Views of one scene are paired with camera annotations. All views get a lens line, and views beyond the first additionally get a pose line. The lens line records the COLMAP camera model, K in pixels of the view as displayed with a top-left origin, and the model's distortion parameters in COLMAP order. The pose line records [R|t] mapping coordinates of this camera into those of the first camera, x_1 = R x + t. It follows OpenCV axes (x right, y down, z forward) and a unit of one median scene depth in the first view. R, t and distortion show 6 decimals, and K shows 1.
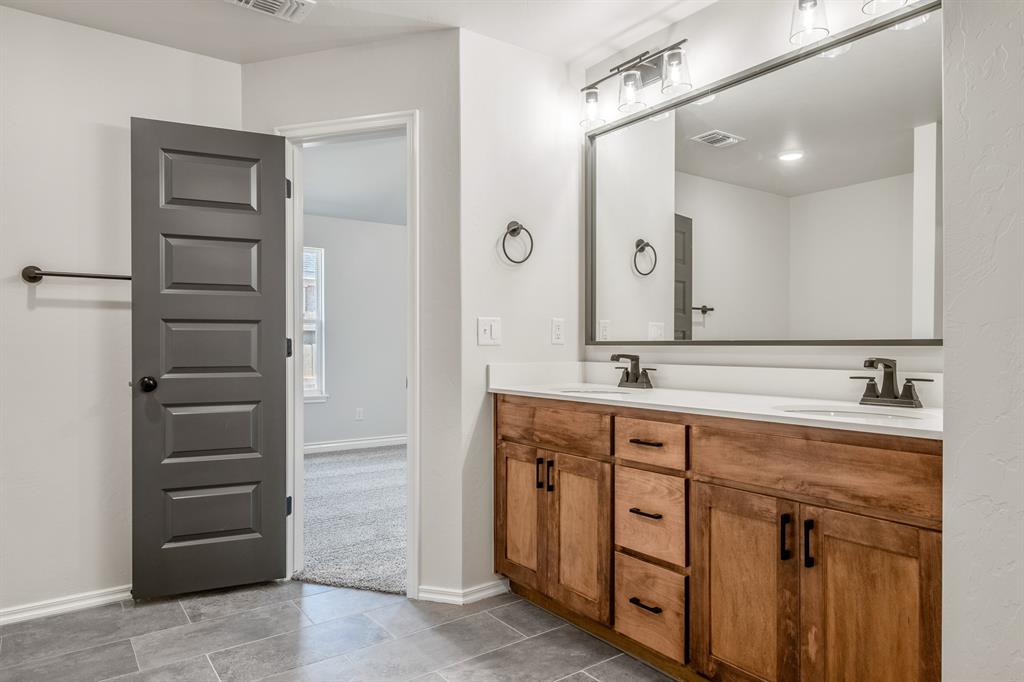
lens RADIAL K [[629.0, 0, 544.3], [0, 629.0, 342.3], [0, 0, 1]] dist [0.001020, 0.000302]
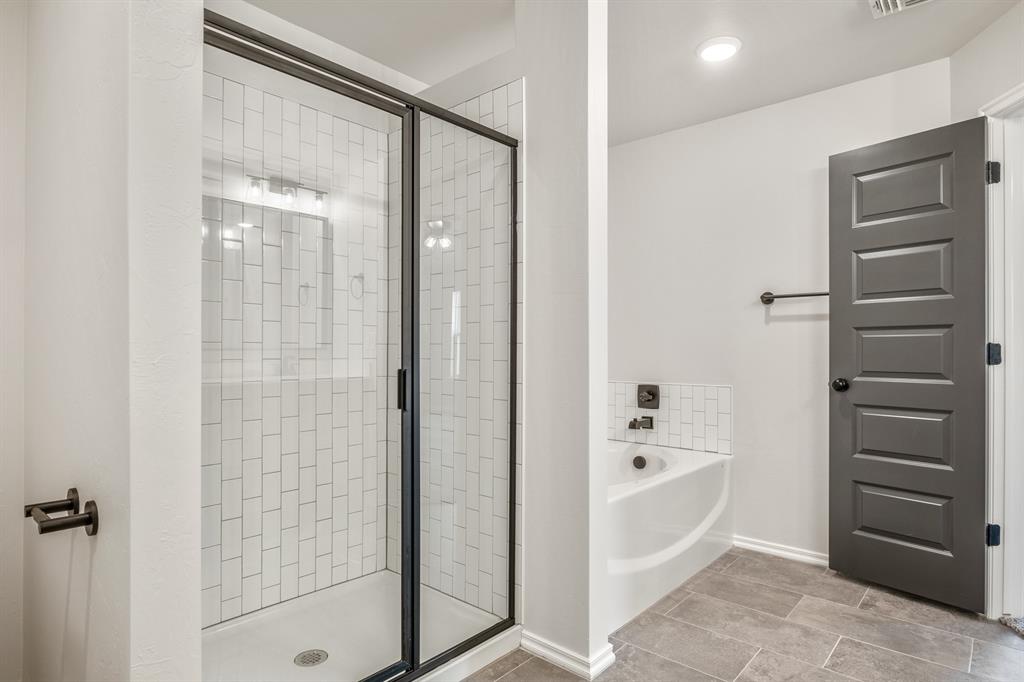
lens RADIAL K [[575.0, 0, 515.5], [0, 575.0, 343.7], [0, 0, 1]] dist [-0.003487, -0.001004]
pose [[0.199913, -0.009116, -0.979771, 0.276808], [0.003488, 0.999957, -0.008593, -0.001542], [0.979807, -0.001700, 0.199937, 0.215221]]
